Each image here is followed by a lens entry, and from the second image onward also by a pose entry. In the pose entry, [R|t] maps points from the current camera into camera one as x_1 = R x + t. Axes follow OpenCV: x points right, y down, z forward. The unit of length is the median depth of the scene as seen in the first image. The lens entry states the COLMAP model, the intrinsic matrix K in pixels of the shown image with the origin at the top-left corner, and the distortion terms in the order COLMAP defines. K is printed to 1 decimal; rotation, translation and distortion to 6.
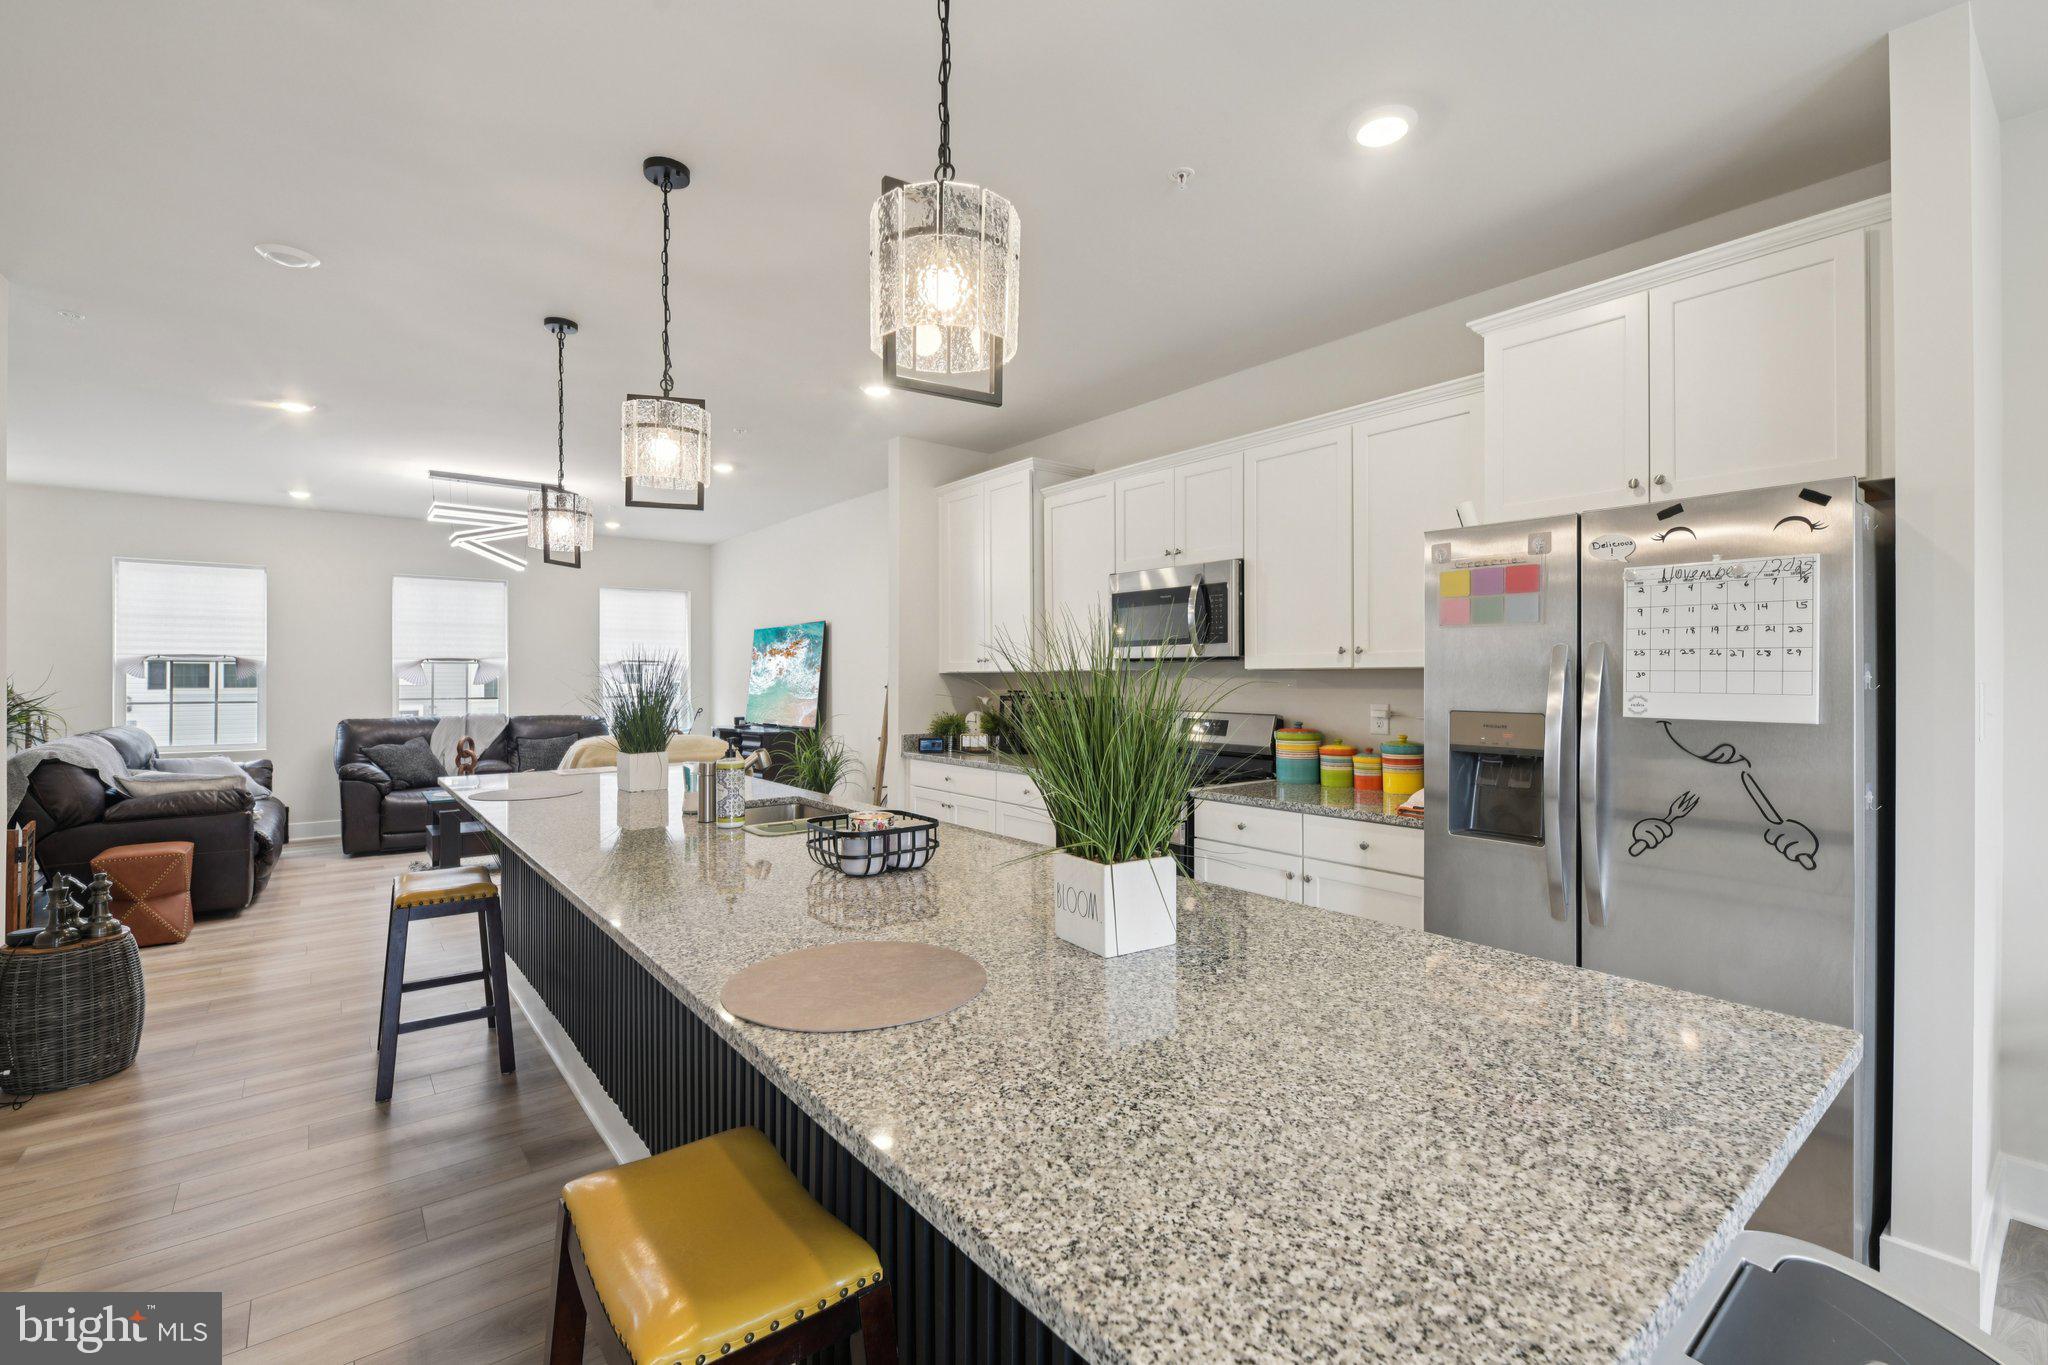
lens RADIAL K [[889.2, 0, 1024.0], [0, 889.2, 682.5], [0, 0, 1]] dist [-0.002063, 0.000315]
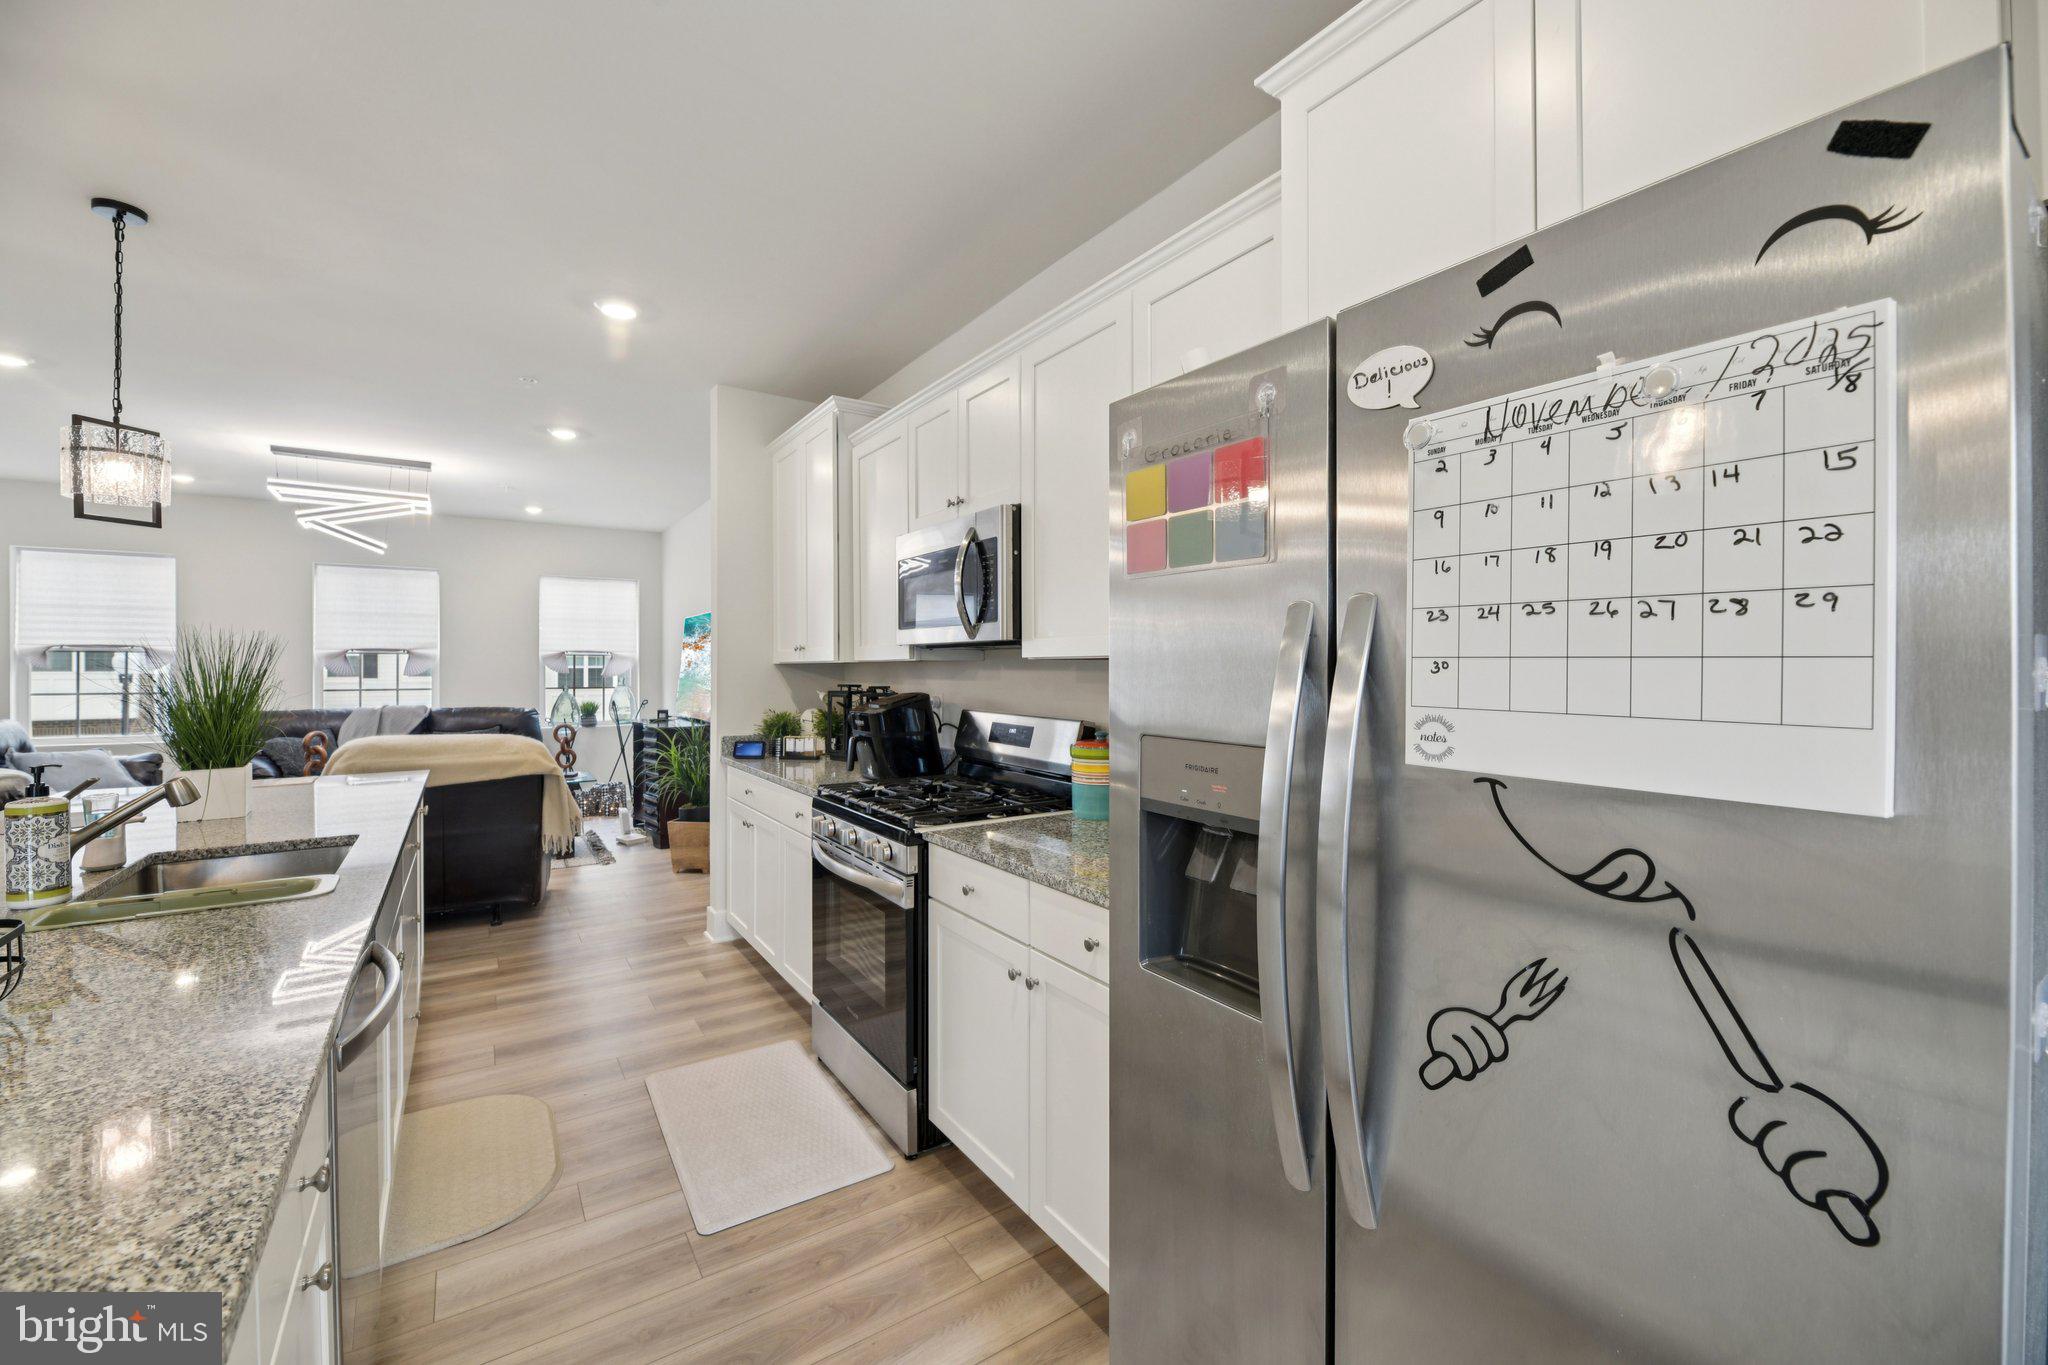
lens RADIAL K [[821.1, 0, 1031.8], [0, 821.1, 674.2], [0, 0, 1]] dist [-0.009091, -0.000338]
pose [[0.997469, 0.001183, -0.071091, 0.302309], [-0.001060, 0.999998, 0.001756, -0.003275], [0.071093, -0.001676, 0.997468, 0.342331]]
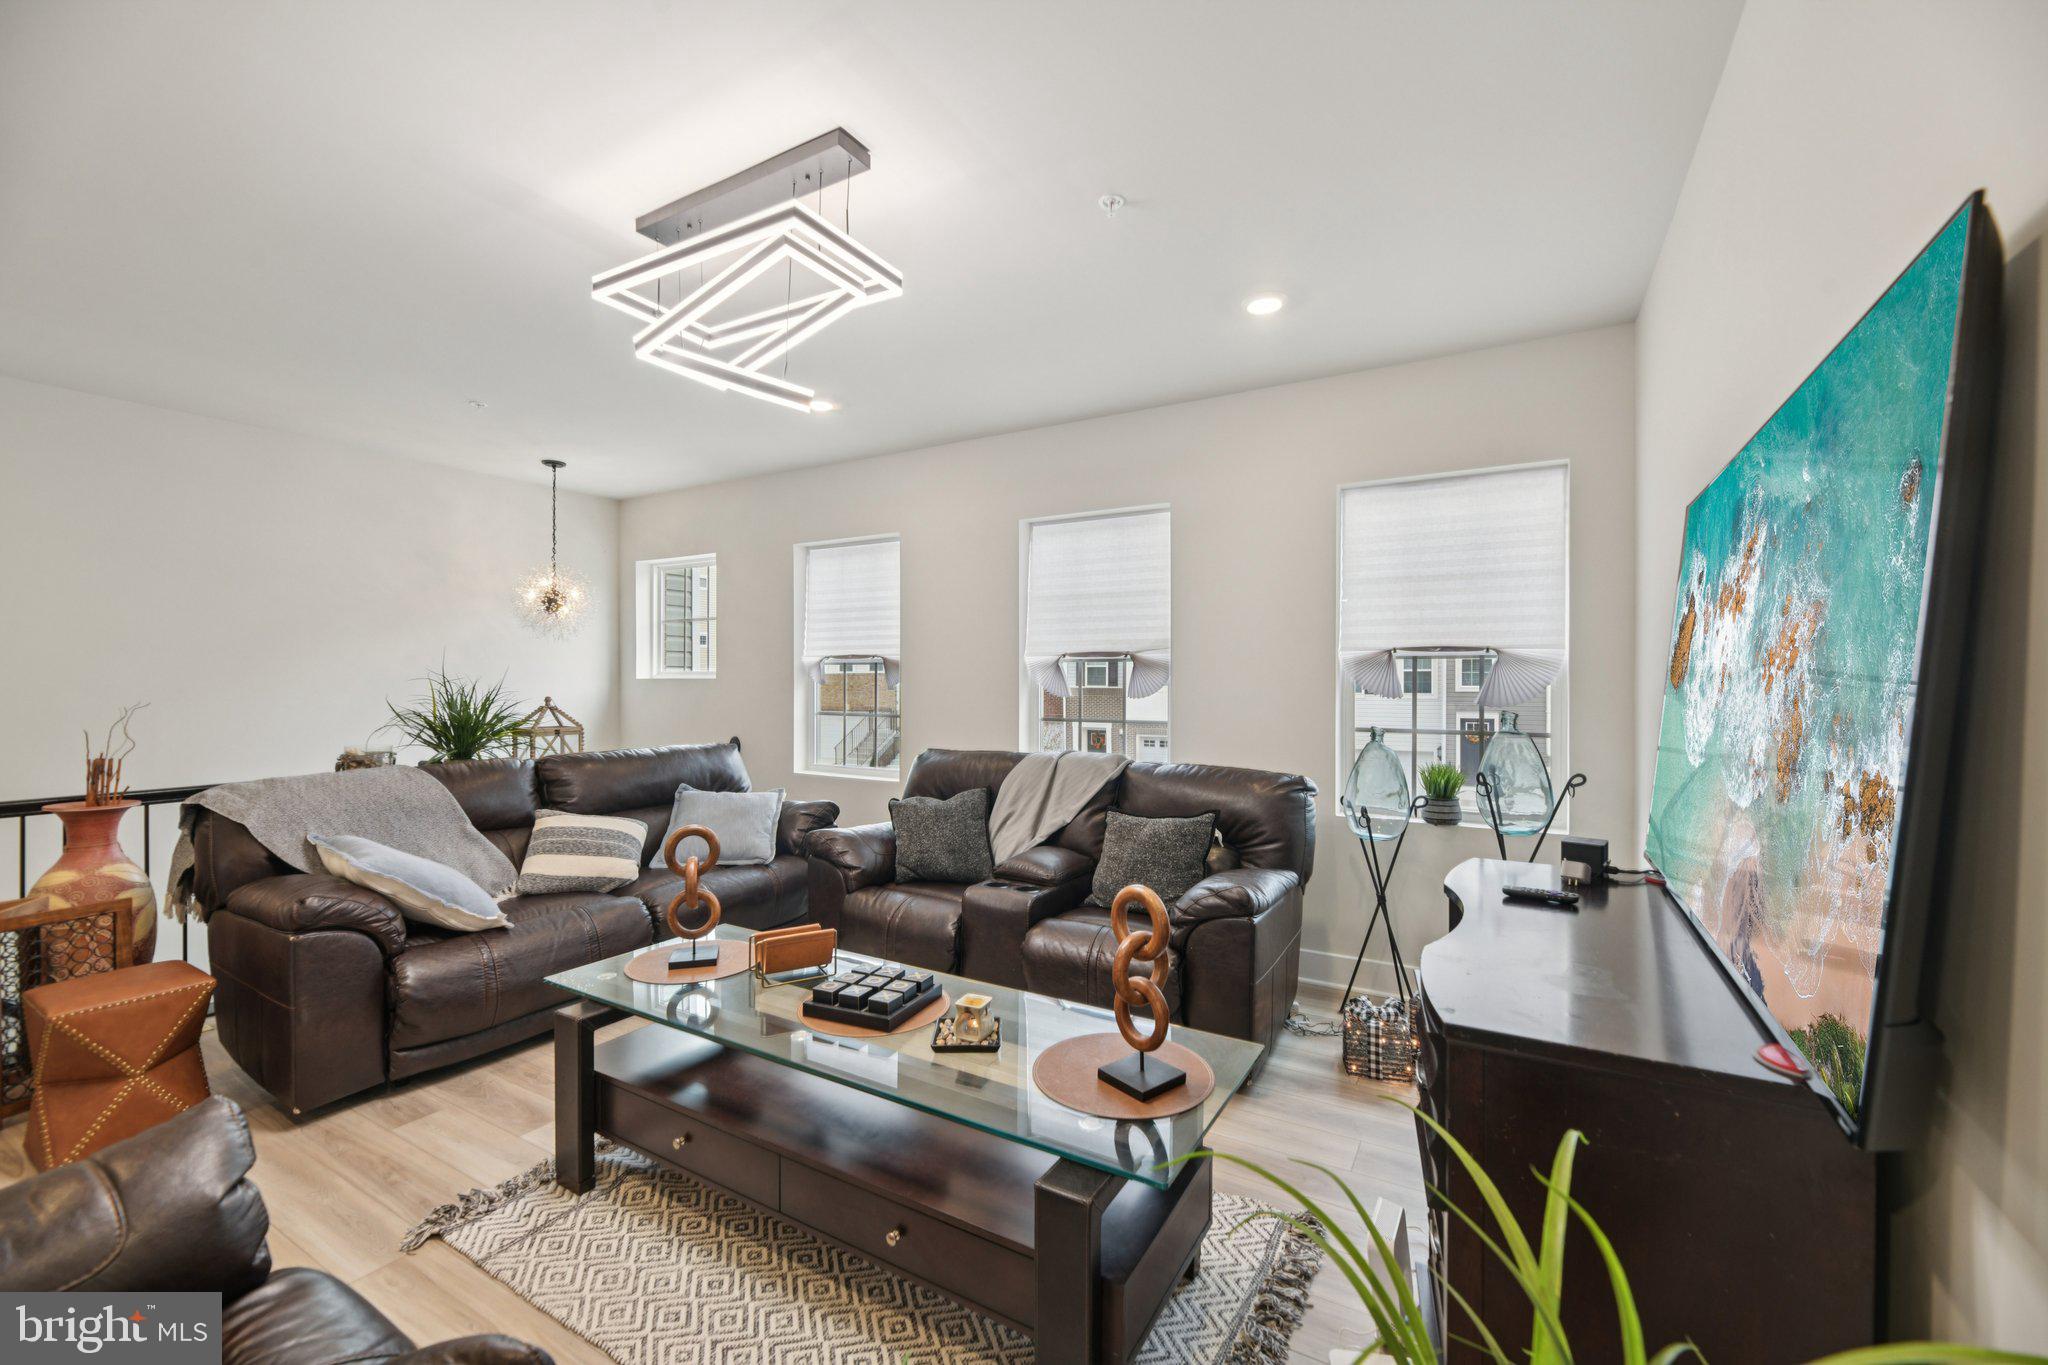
lens RADIAL K [[821.1, 0, 1031.8], [0, 821.1, 674.2], [0, 0, 1]] dist [-0.009091, -0.000338]
pose [[0.365795, -0.006775, -0.930671, -0.348369], [-0.006348, 0.999932, -0.009774, -0.015546], [0.930674, 0.009483, 0.365727, 1.690034]]
